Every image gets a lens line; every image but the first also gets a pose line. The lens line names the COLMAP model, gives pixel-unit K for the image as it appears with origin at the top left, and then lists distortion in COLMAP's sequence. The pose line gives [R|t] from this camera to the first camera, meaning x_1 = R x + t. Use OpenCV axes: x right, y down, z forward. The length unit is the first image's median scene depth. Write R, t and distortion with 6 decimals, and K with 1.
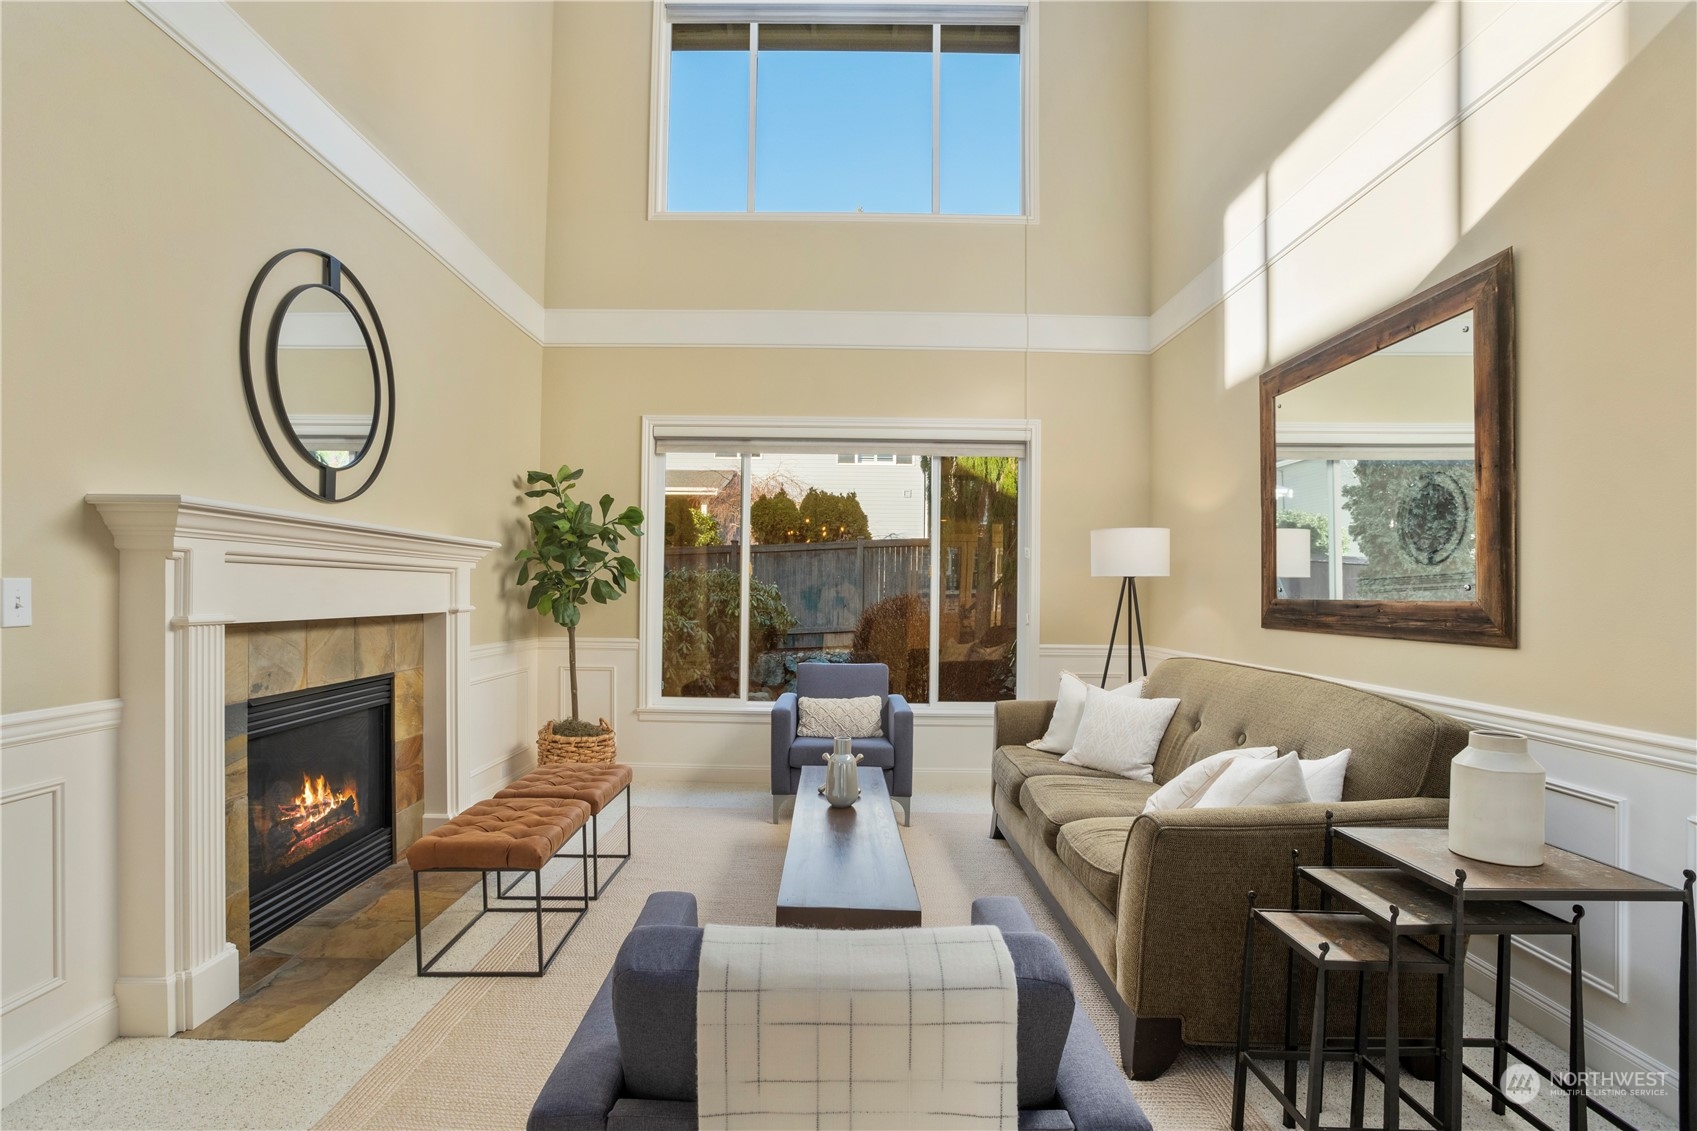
lens RADIAL K [[851.1, 0, 821.3], [0, 851.1, 594.2], [0, 0, 1]] dist [-0.075880, 0.036637]
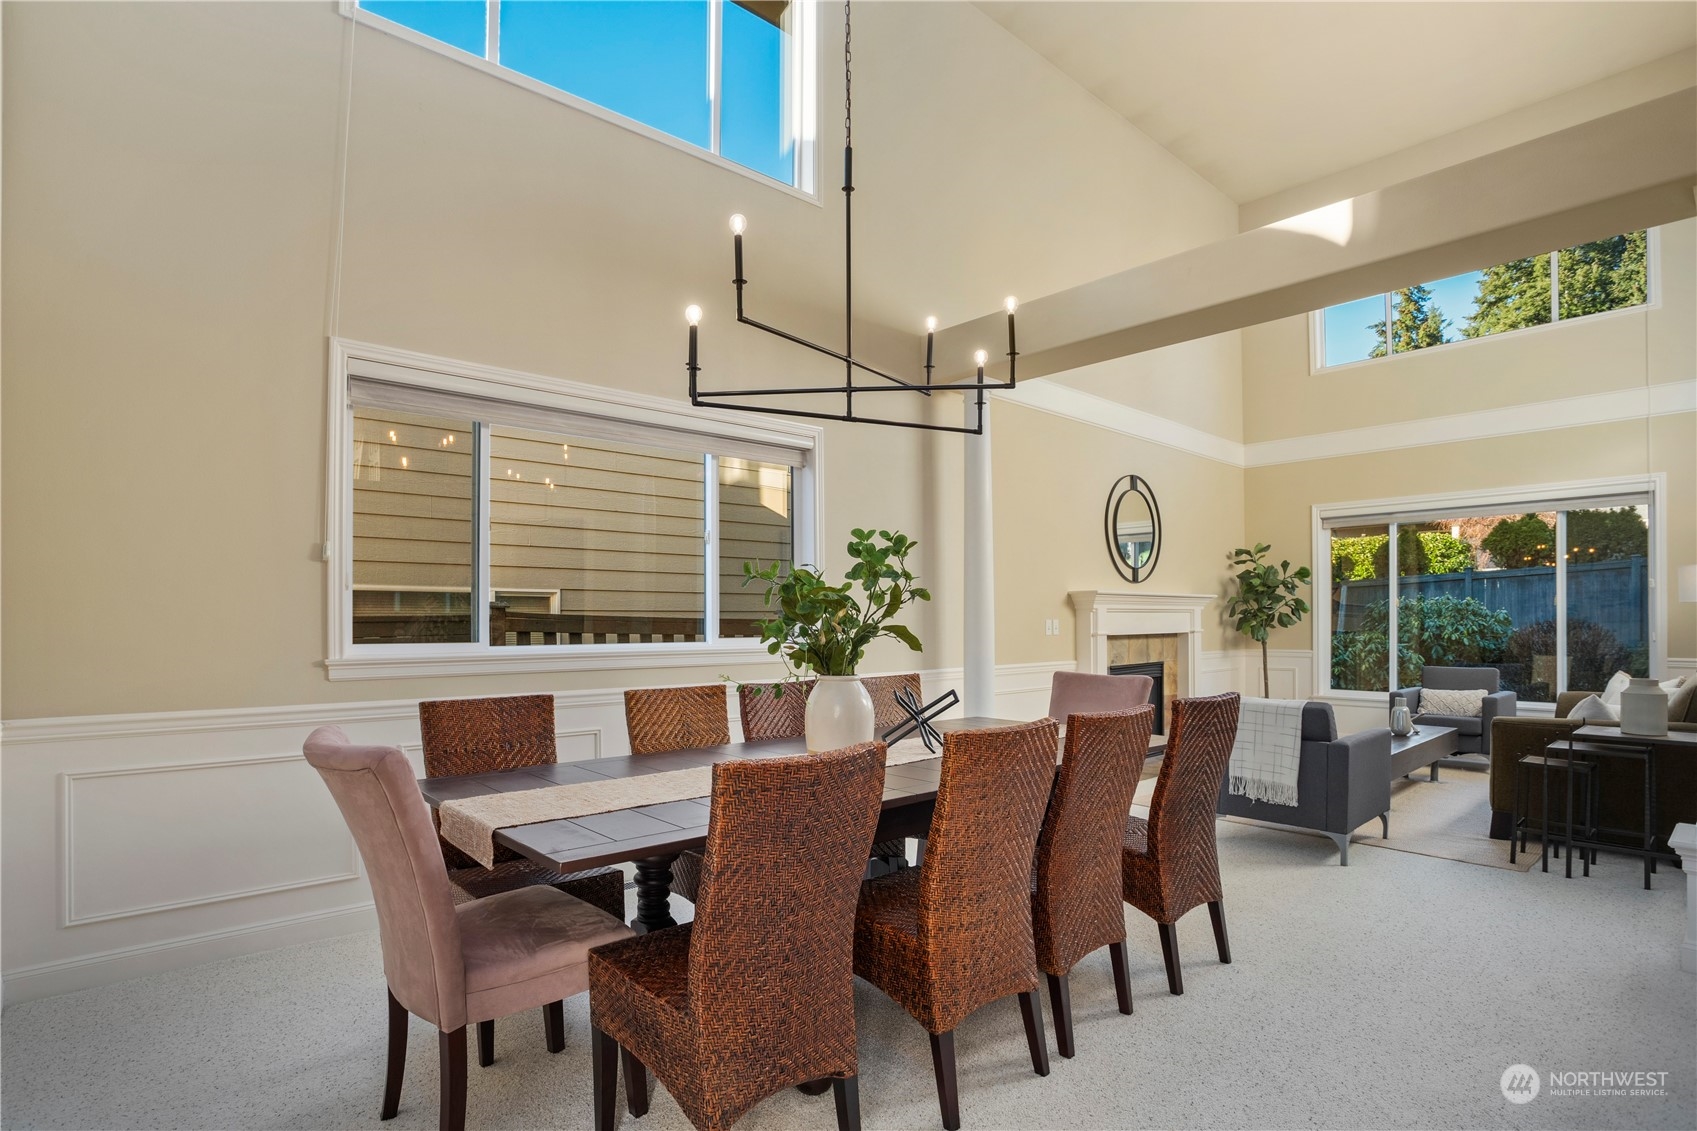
lens RADIAL K [[883.8, 0, 846.2], [0, 883.8, 619.3], [0, 0, 1]] dist [-0.042074, 0.042979]
pose [[0.701696, -0.016299, -0.712290, 0.361757], [0.012748, 0.999865, -0.010320, 0.001777], [0.712362, -0.001839, 0.701810, -0.803230]]
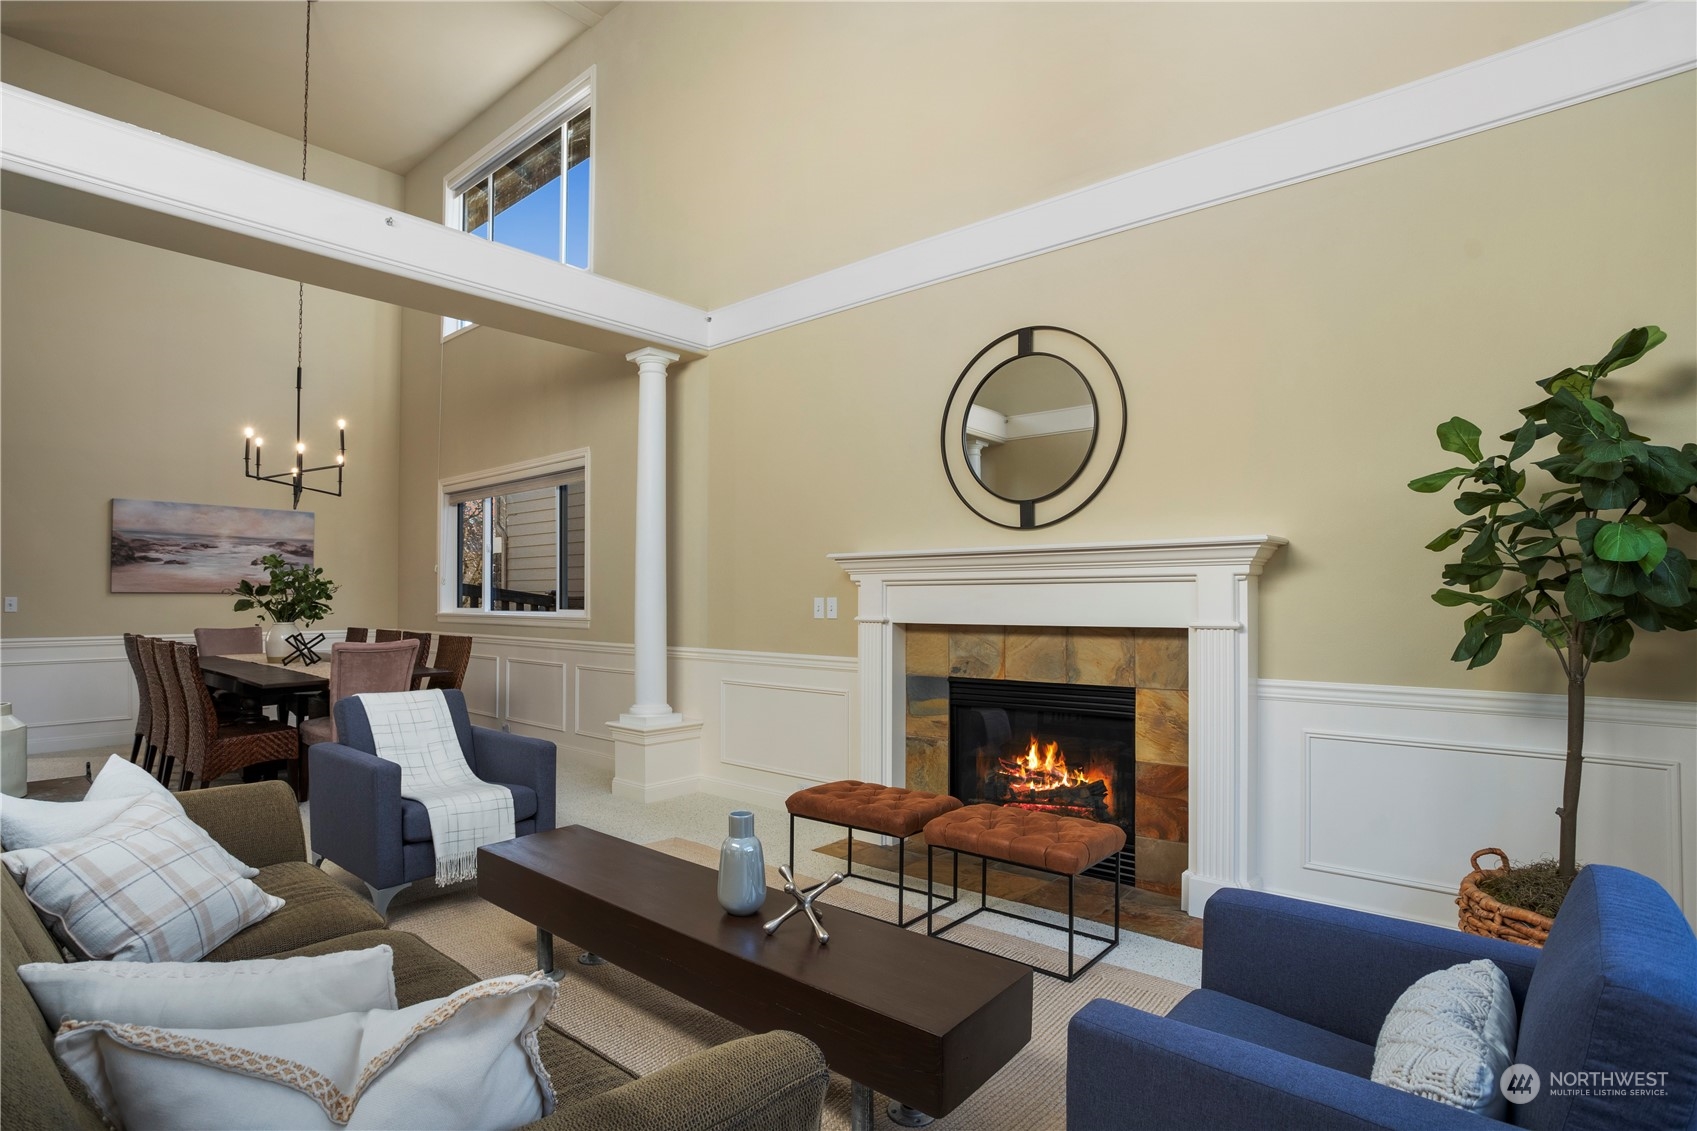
lens RADIAL K [[851.1, 0, 821.3], [0, 851.1, 594.2], [0, 0, 1]] dist [-0.075880, 0.036637]
pose [[-0.626208, -0.013496, -0.779539, 0.352254], [-0.006520, 0.999906, -0.012074, -0.000296], [0.779629, -0.002478, -0.626237, 0.976519]]
